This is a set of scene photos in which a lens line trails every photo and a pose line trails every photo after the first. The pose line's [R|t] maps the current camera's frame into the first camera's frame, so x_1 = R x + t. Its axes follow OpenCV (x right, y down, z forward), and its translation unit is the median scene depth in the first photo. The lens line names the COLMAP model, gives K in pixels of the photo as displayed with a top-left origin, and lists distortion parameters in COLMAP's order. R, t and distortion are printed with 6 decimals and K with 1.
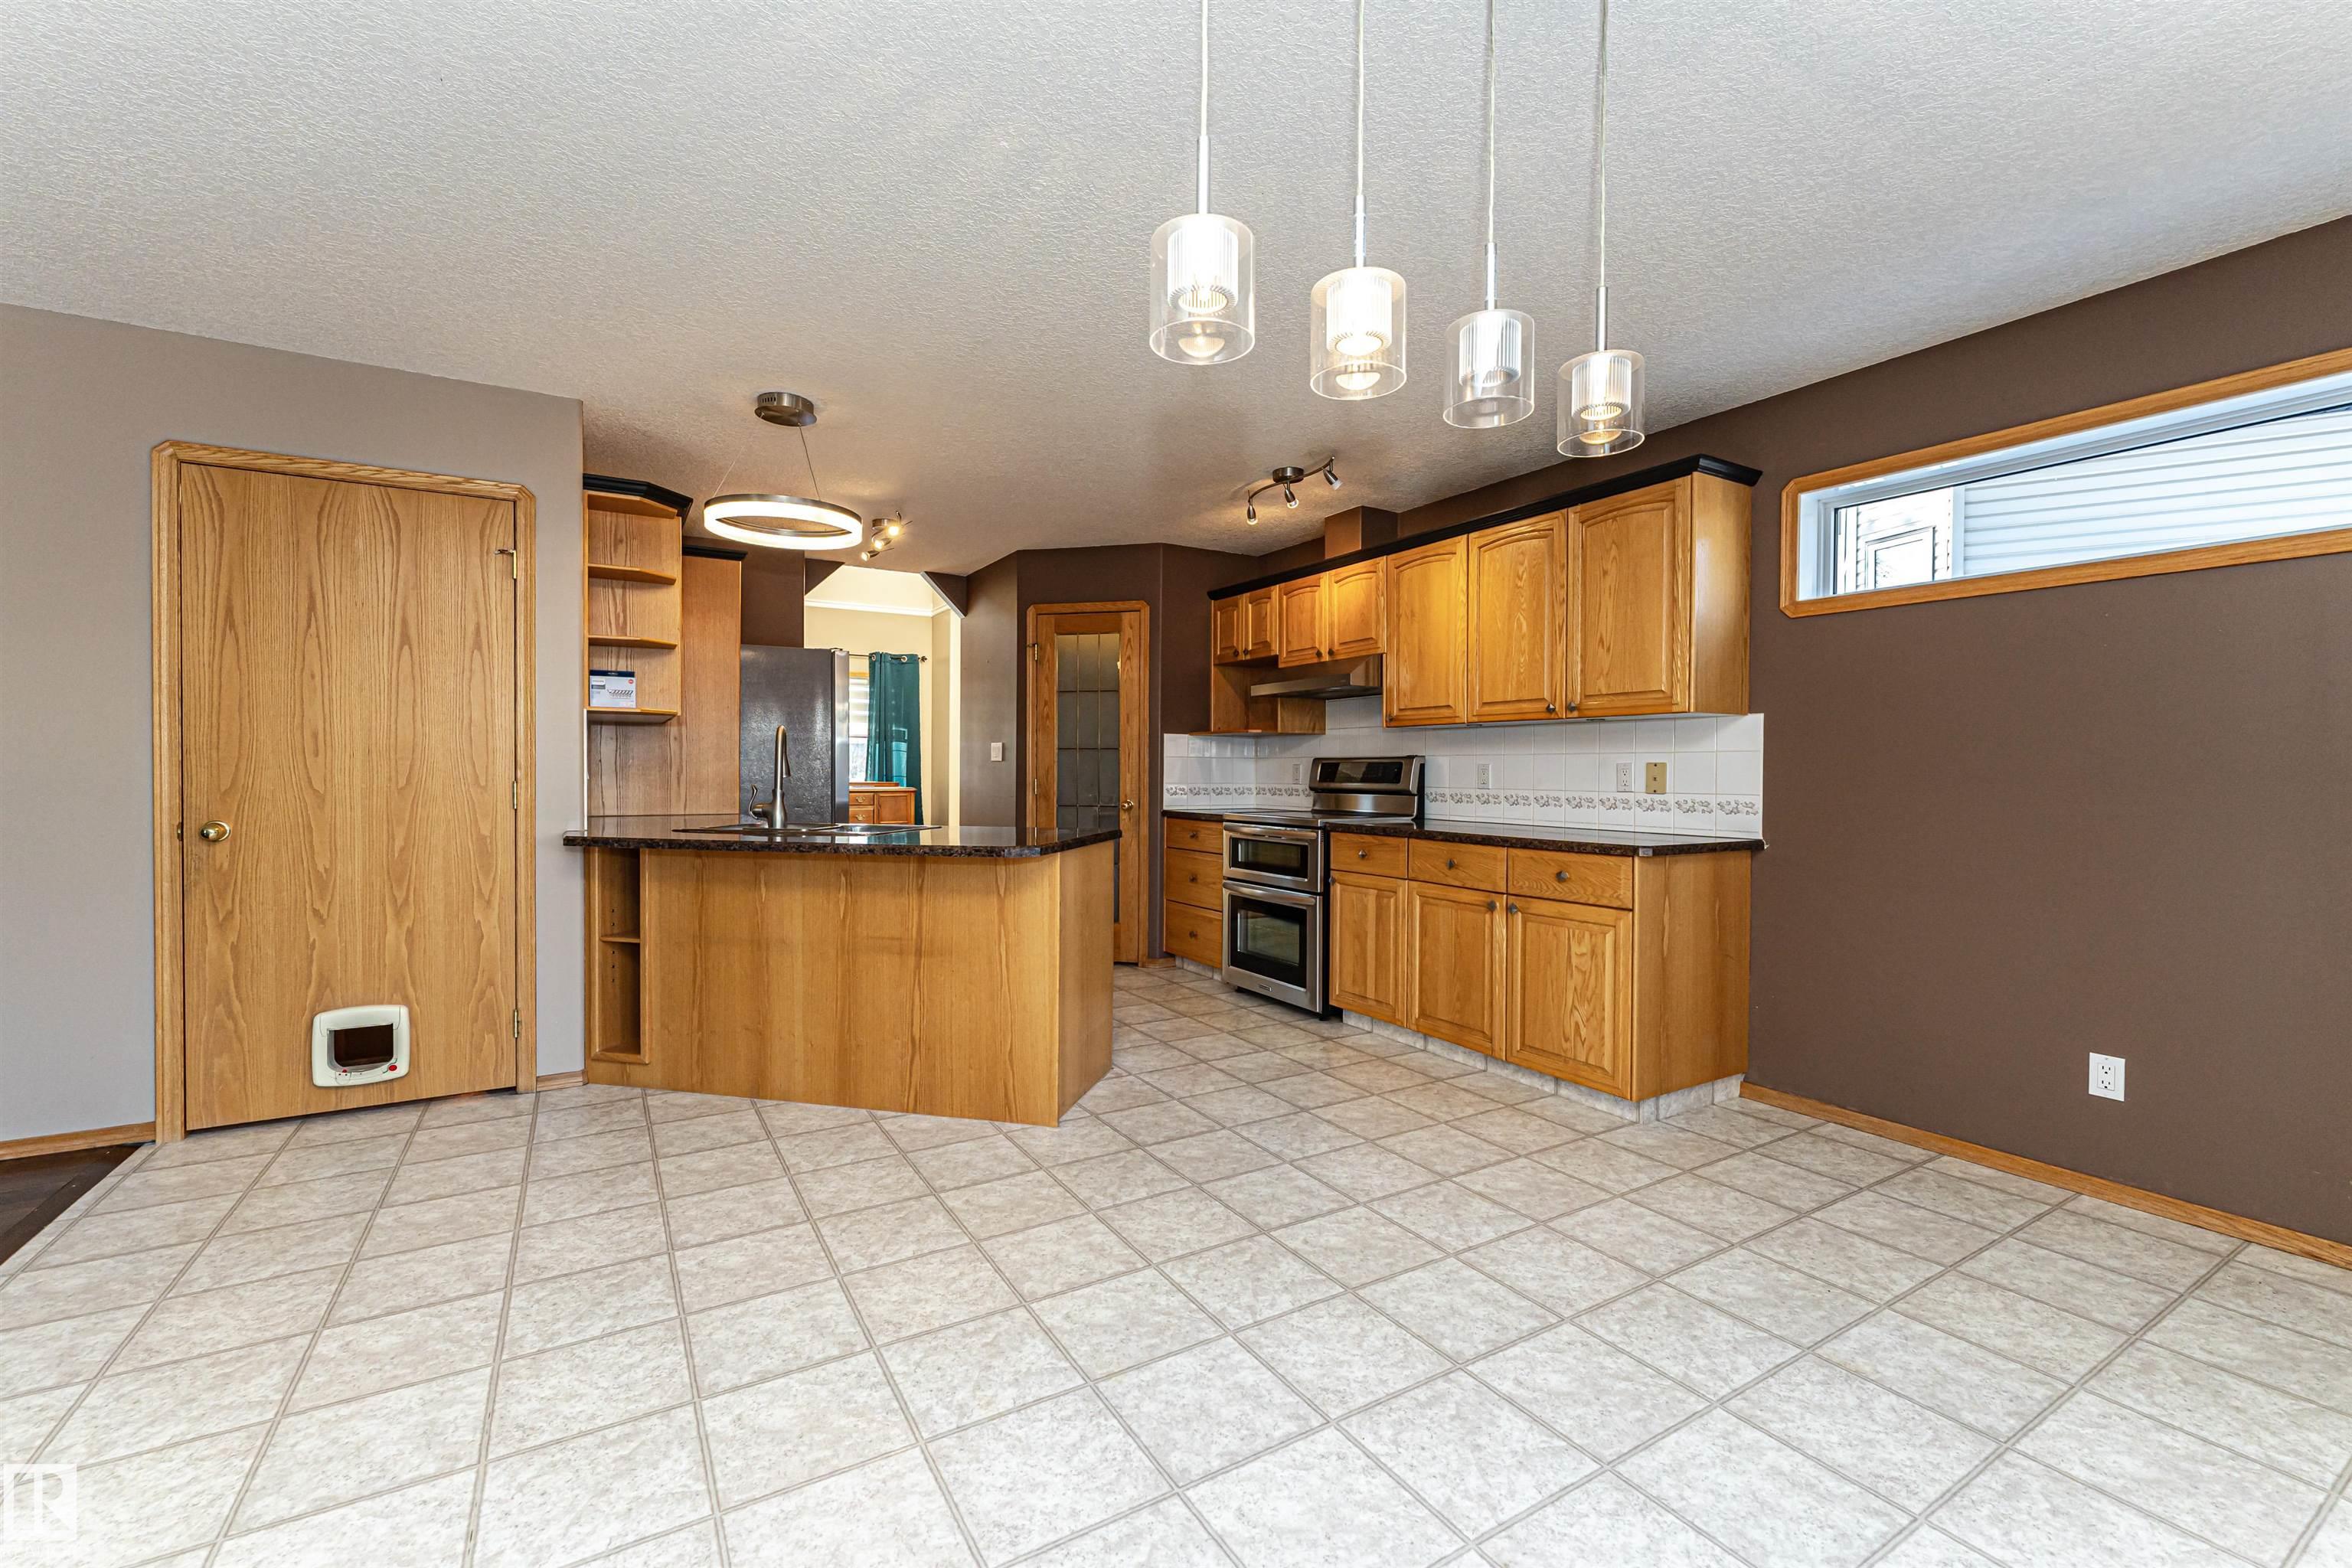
lens RADIAL K [[922.4, 0, 1150.0], [0, 922.4, 785.4], [0, 0, 1]] dist [0.000744, -0.000187]
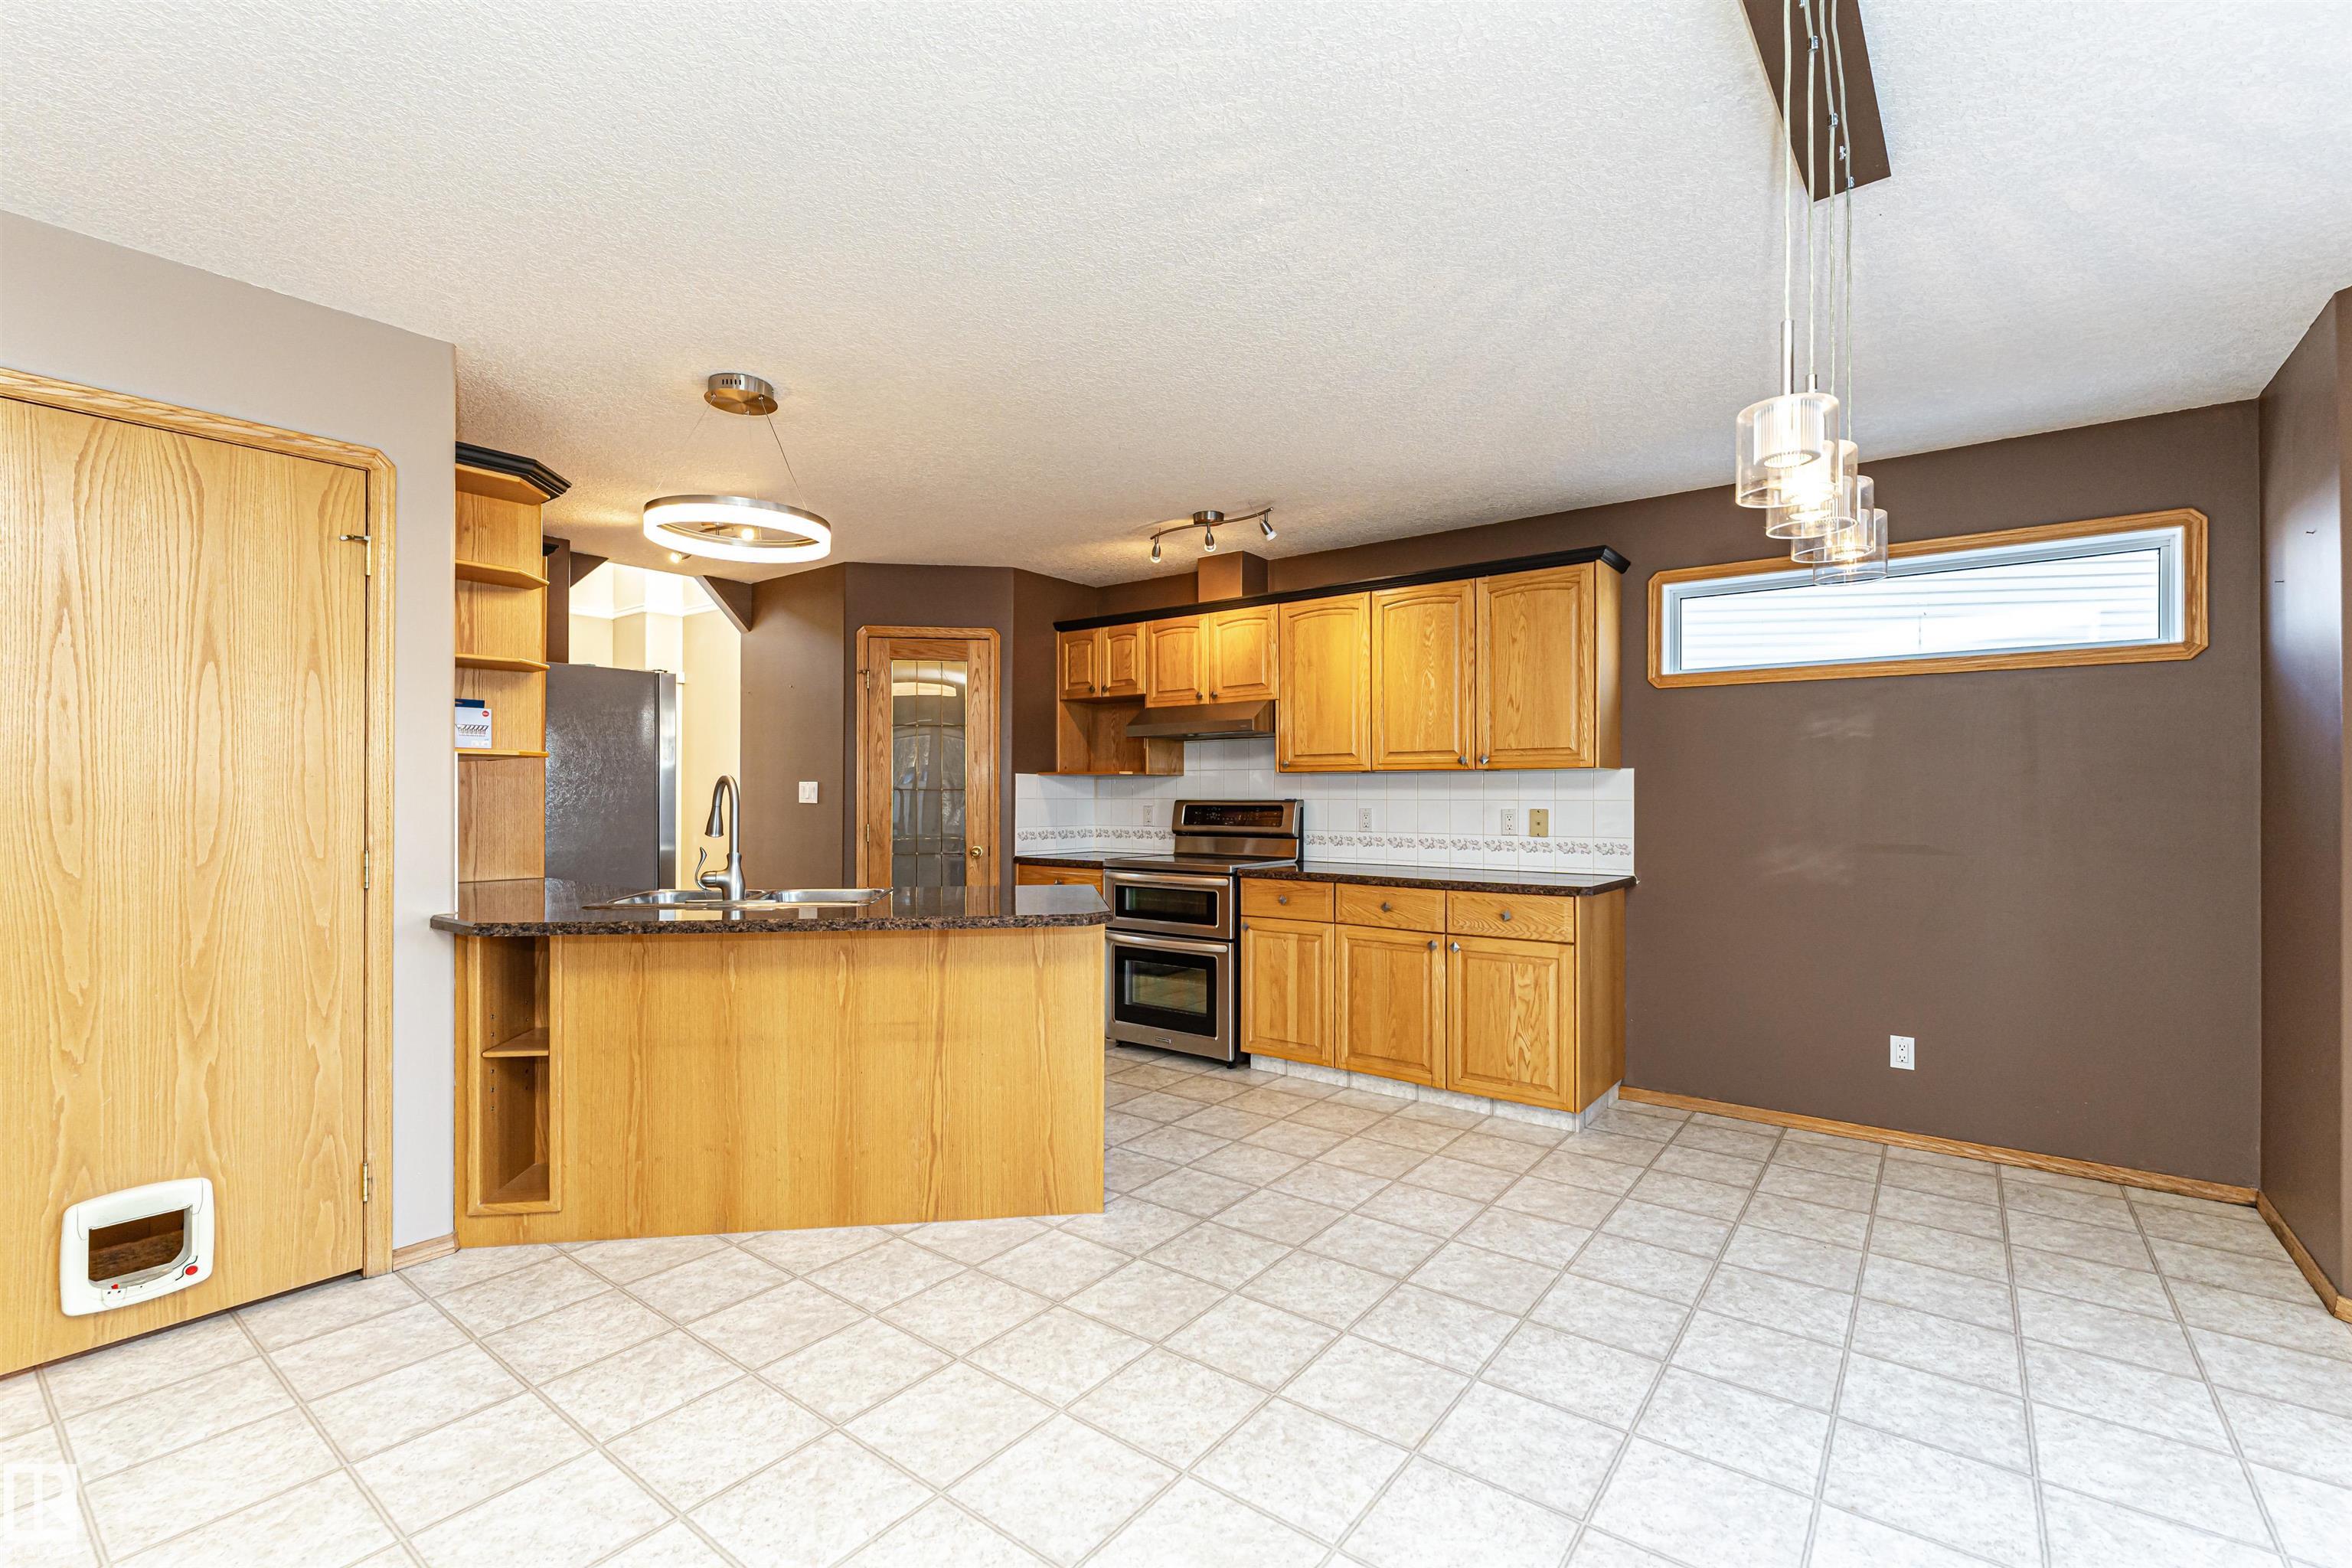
lens RADIAL K [[1001.0, 0, 1122.3], [0, 1001.0, 800.8], [0, 0, 1]] dist [-0.000026, -0.000134]
pose [[0.935692, -0.004650, 0.352786, -0.363305], [0.008533, 0.999919, -0.009452, -0.028241], [-0.352713, 0.011854, 0.935656, 0.038419]]
